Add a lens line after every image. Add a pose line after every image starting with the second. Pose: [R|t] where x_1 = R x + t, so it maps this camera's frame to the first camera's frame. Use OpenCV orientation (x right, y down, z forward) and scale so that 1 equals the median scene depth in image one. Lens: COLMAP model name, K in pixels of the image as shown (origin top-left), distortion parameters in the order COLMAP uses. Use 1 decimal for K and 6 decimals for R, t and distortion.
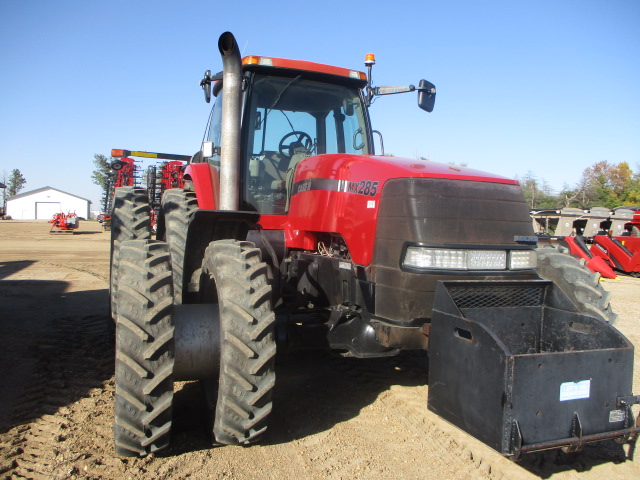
lens RADIAL K [[529.7, 0, 316.3], [0, 529.7, 236.7], [0, 0, 1]] dist [-0.048178, 0.005528]
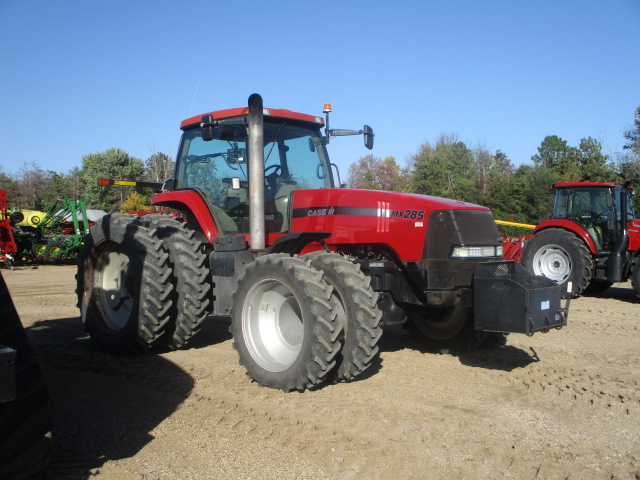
lens RADIAL K [[704.5, 0, 322.8], [0, 704.5, 236.3], [0, 0, 1]] dist [-0.129308, 0.000000]
pose [[0.900574, -0.048844, 0.431950, -0.665580], [0.059274, 0.998184, -0.010707, -0.009860], [-0.430643, 0.035246, 0.901834, -0.522438]]
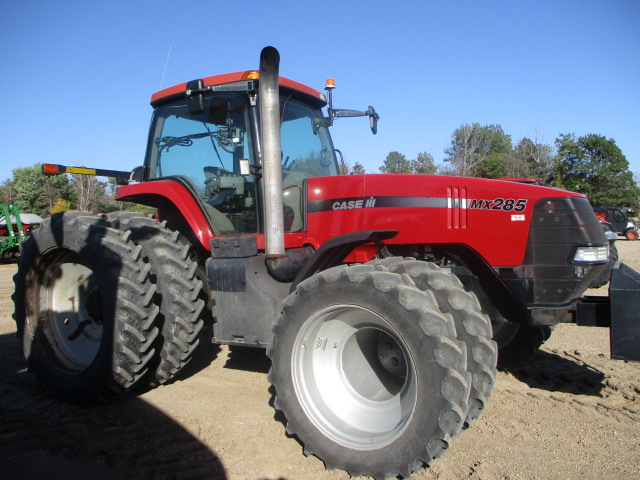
lens RADIAL K [[529.7, 0, 315.6], [0, 529.7, 235.1], [0, 0, 1]] dist [-0.048178, 0.005528]
pose [[0.802085, -0.073225, 0.592703, -0.596896], [0.081658, 0.996581, 0.012618, -0.043236], [-0.591600, 0.038278, 0.805322, 0.157928]]
